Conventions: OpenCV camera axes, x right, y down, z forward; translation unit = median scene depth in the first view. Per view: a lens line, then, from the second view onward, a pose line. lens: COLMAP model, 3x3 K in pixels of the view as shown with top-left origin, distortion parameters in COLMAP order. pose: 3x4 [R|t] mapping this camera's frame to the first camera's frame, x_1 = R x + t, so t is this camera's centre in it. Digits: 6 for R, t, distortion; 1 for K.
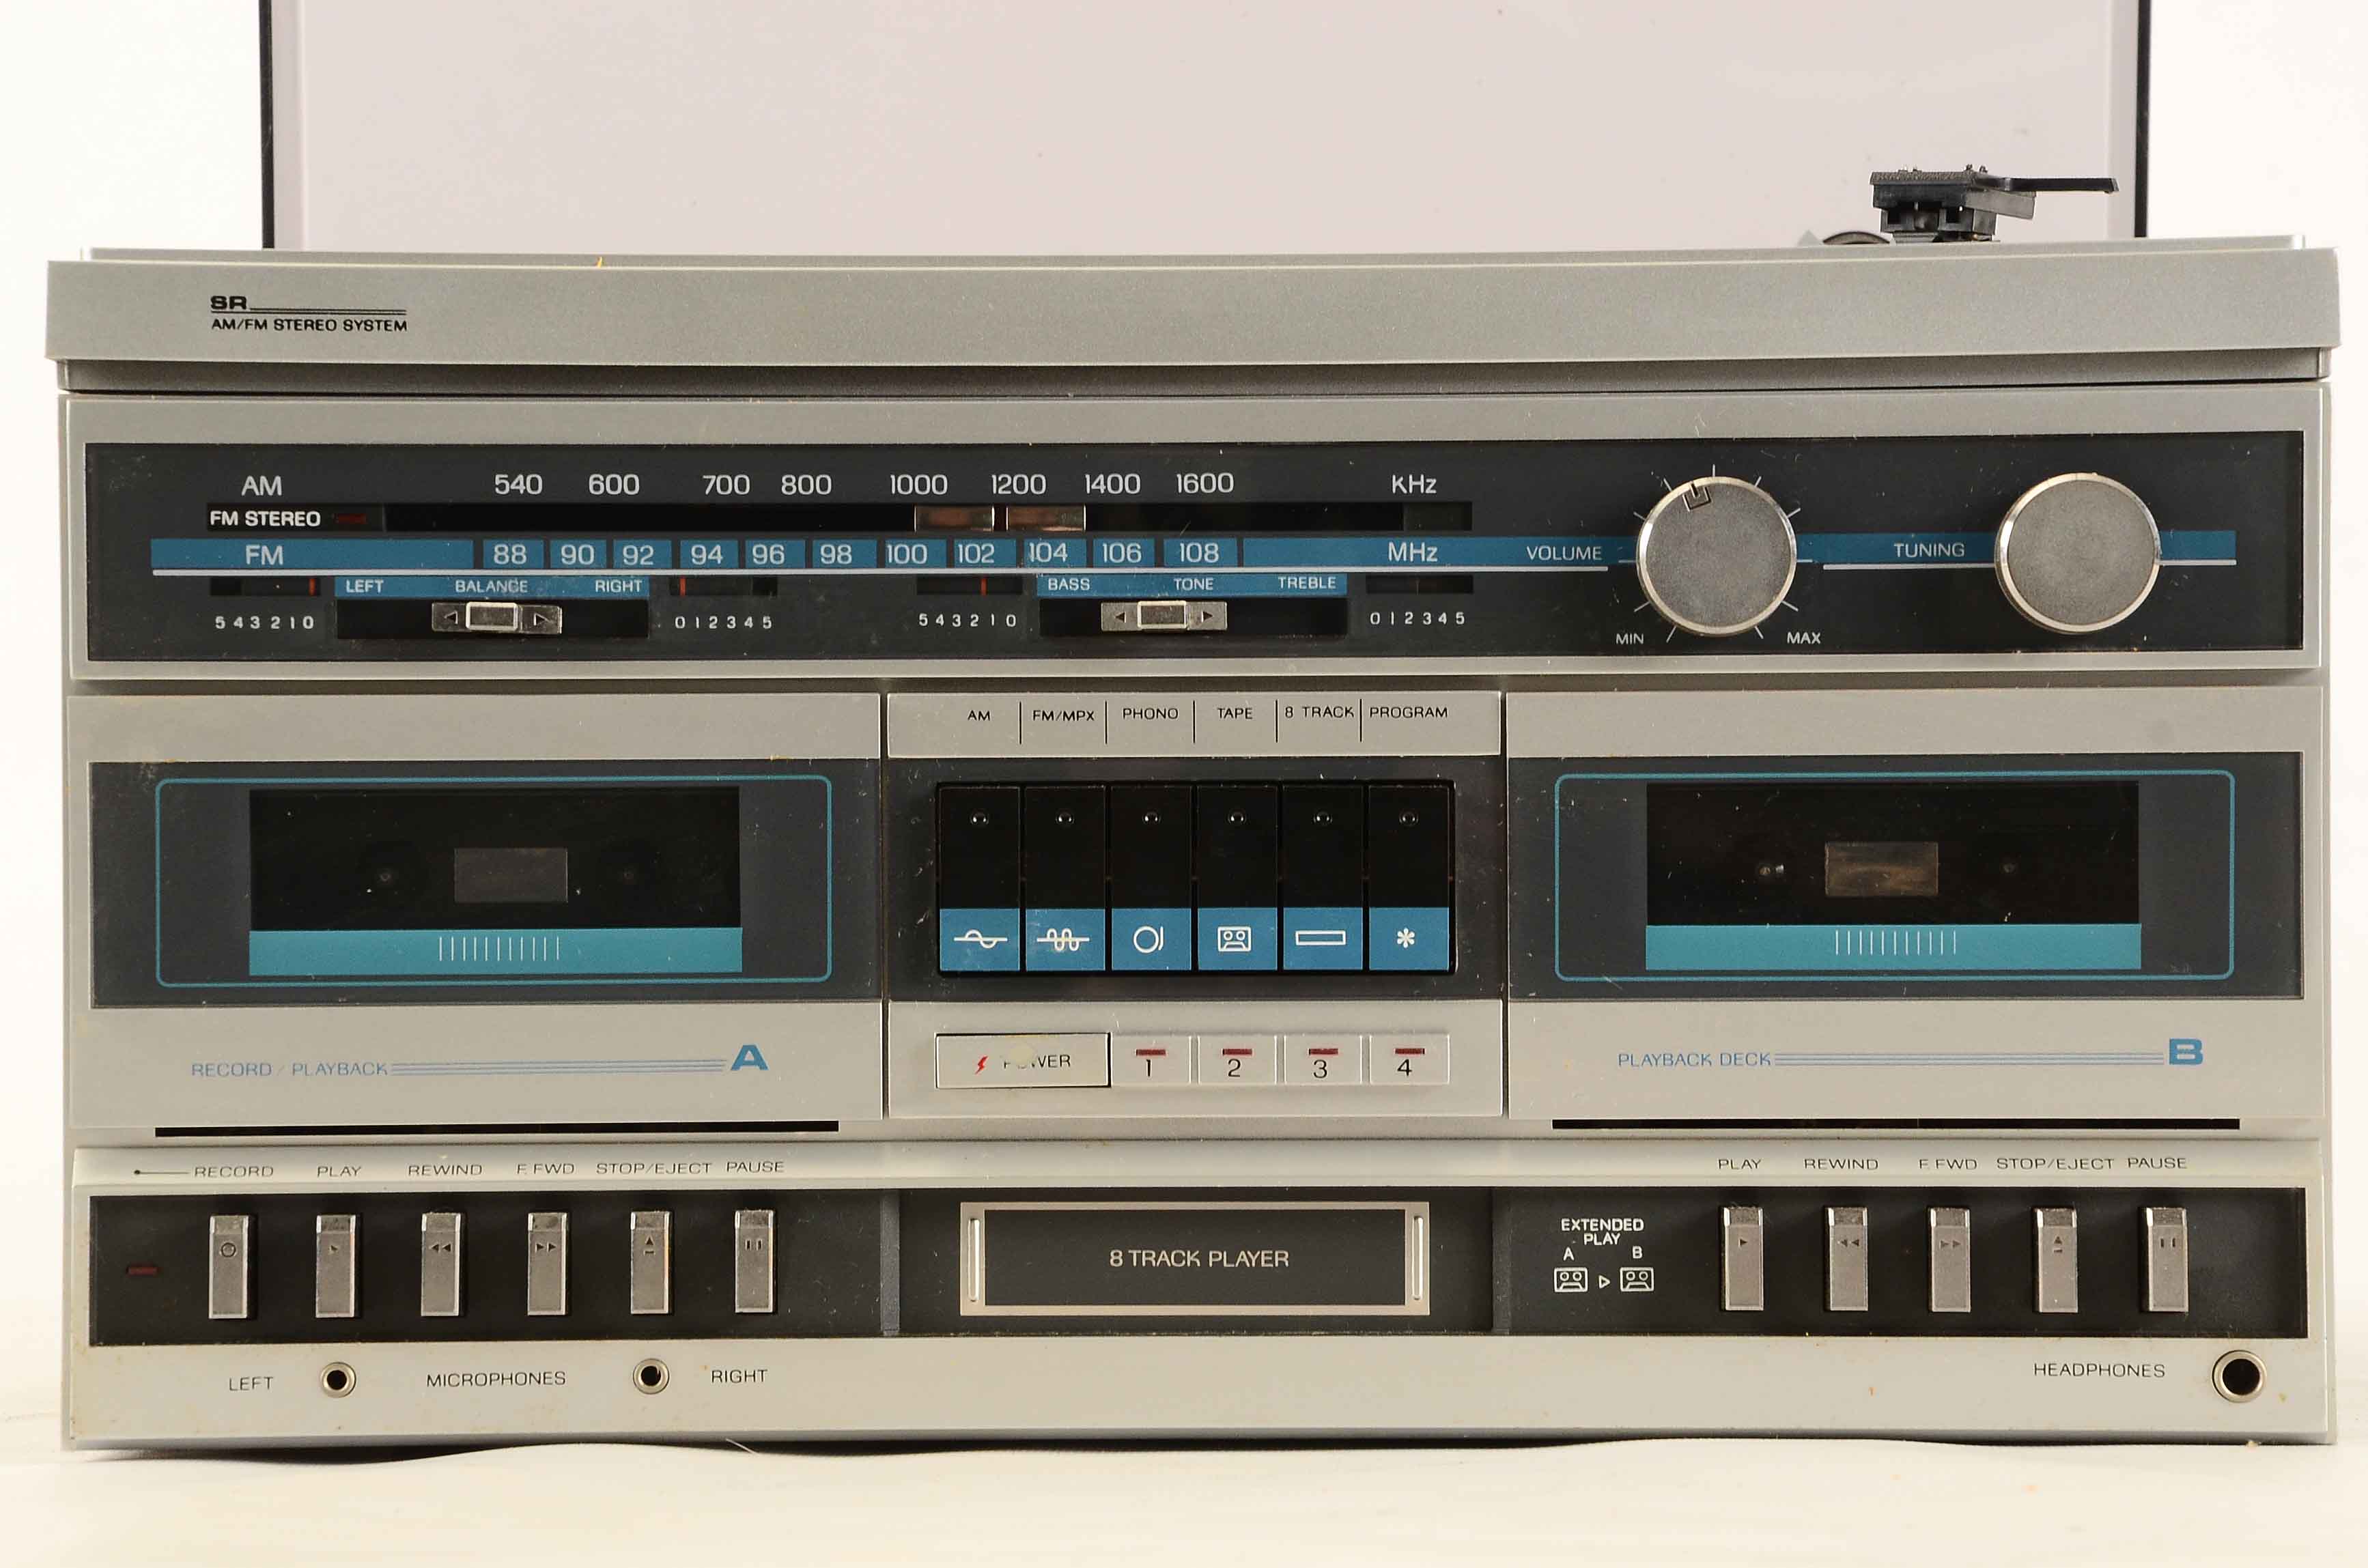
lens RADIAL K [[9316.0, 0, 1197.7], [0, 9316.0, 836.9], [0, 0, 1]] dist [1.022900, 0.000000]
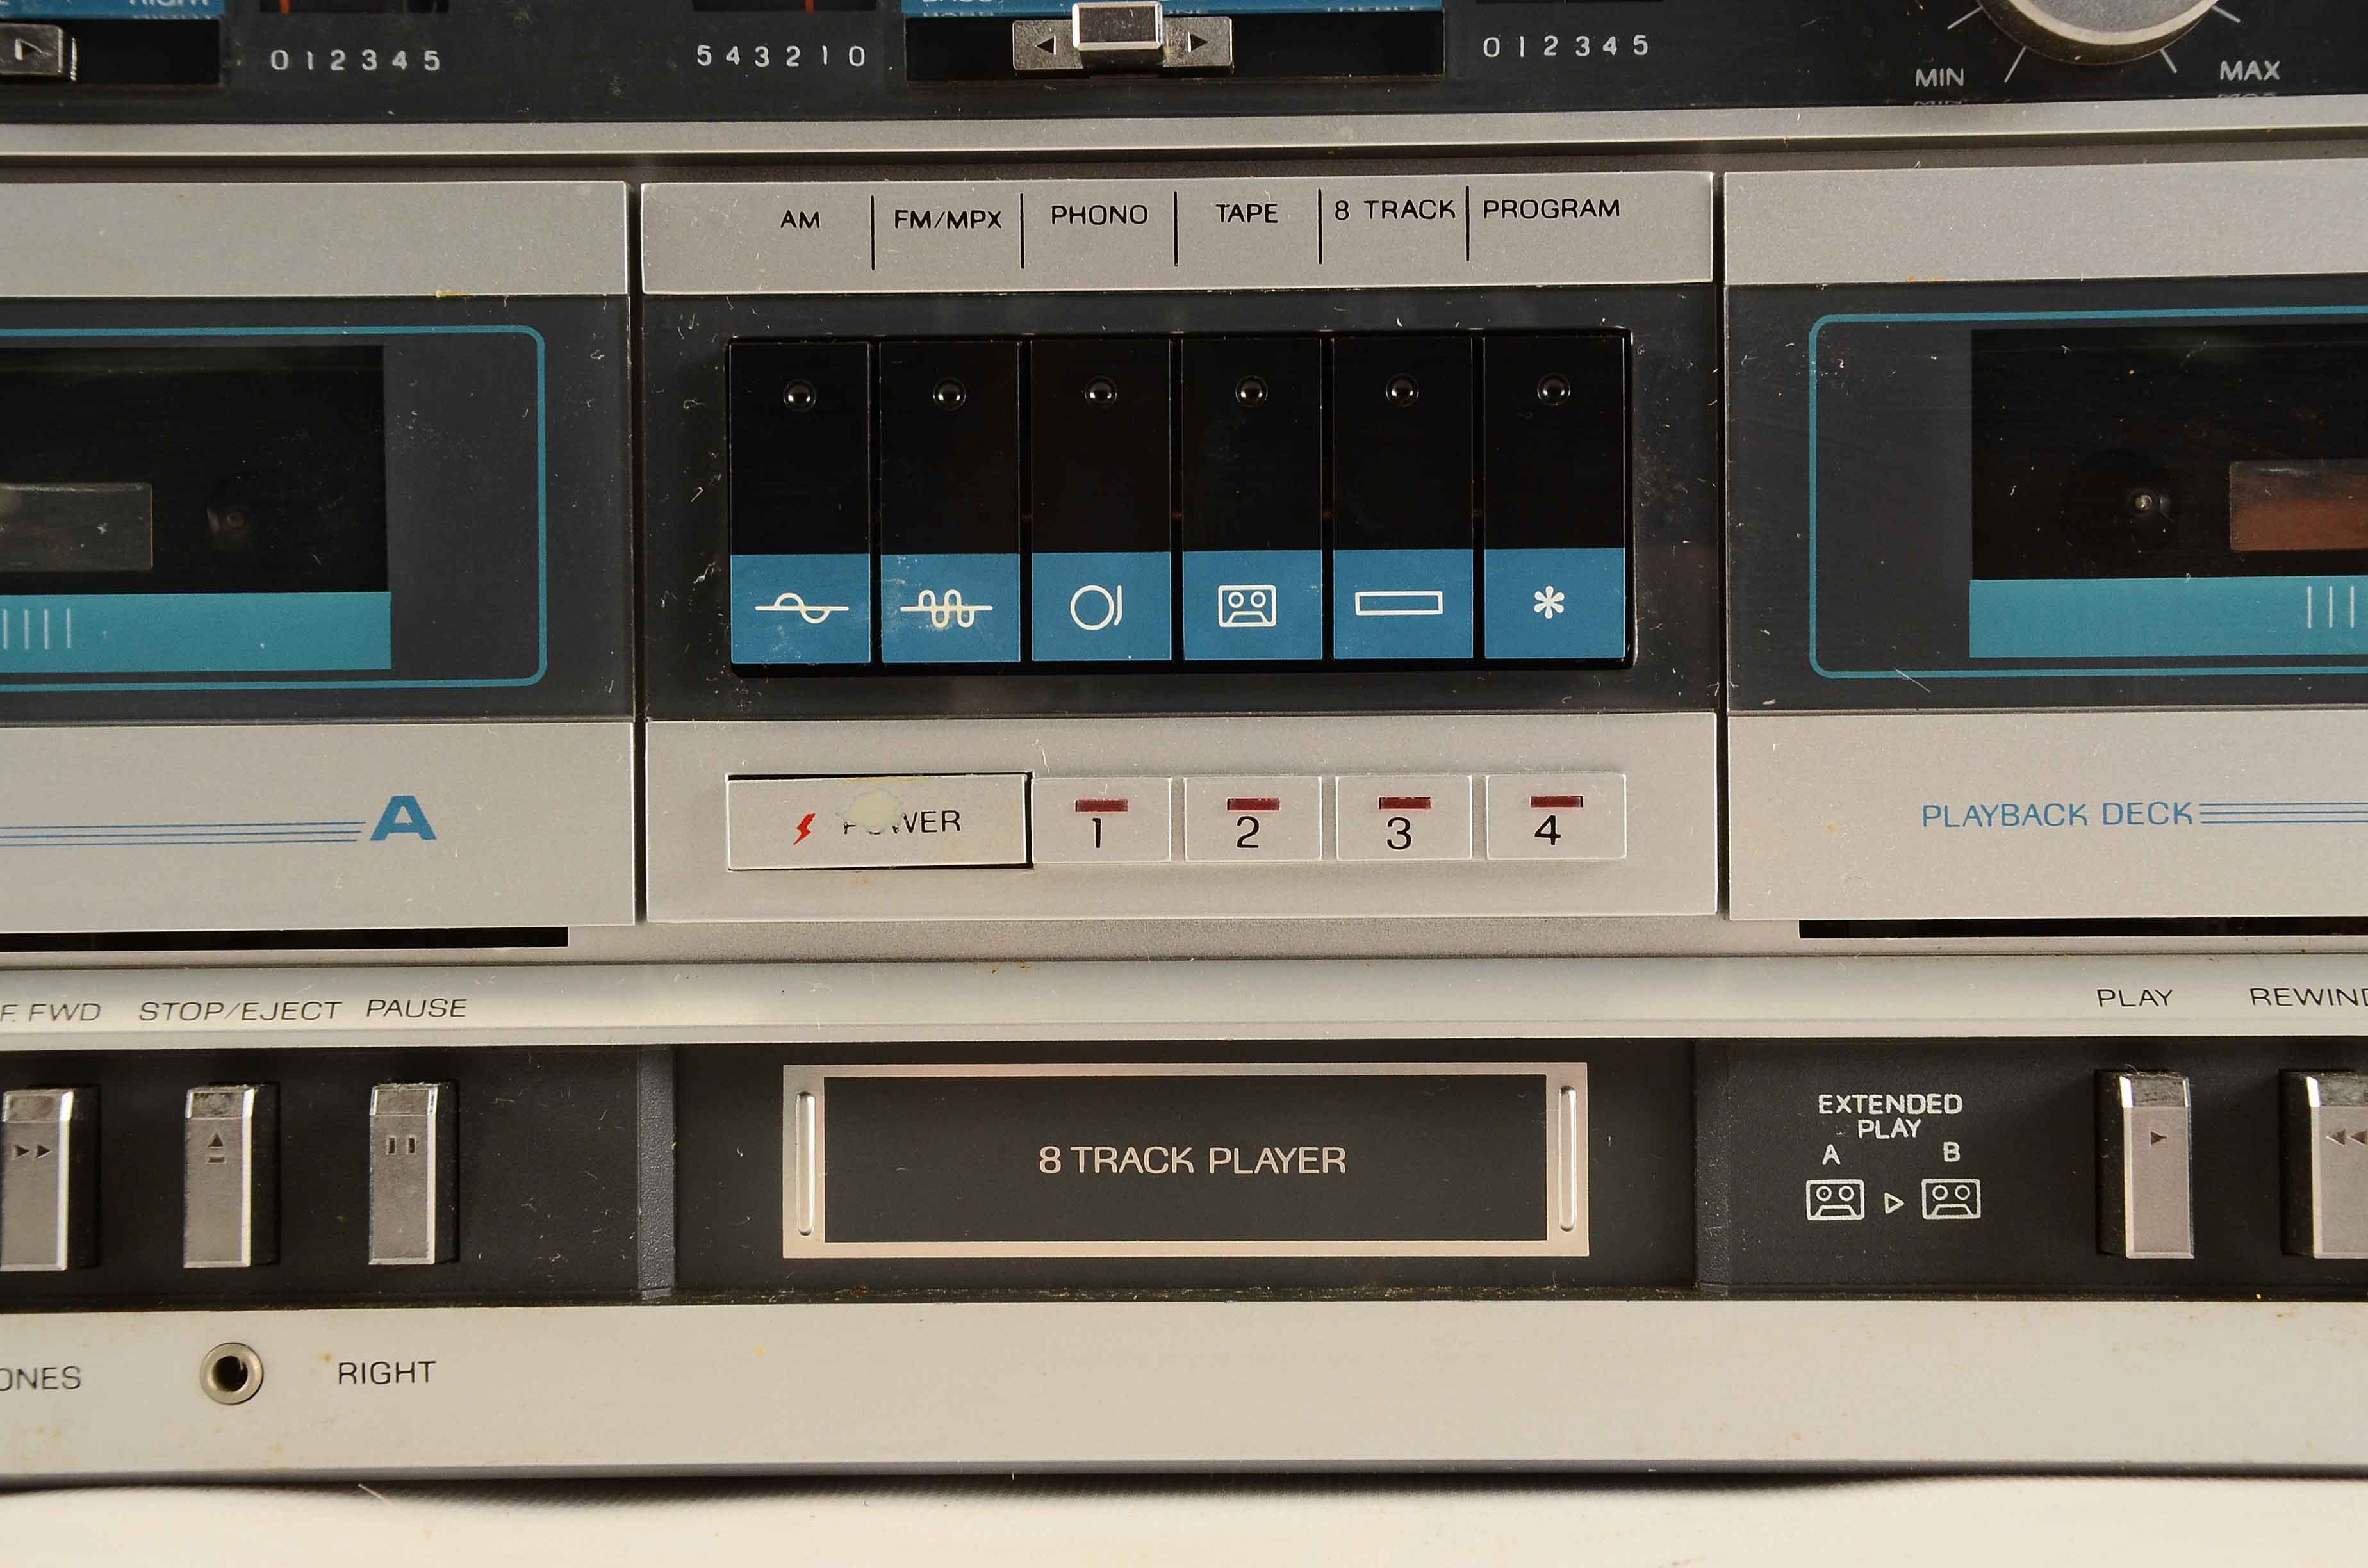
lens RADIAL K [[4957.1, 0, 1206.5], [0, 4957.1, 760.1], [0, 0, 1]] dist [0.212081, 0.000000]
pose [[0.999748, -0.004083, -0.022086, 0.008108], [0.004014, 0.999987, -0.003178, 0.021251], [0.022098, 0.003088, 0.999751, 0.694910]]
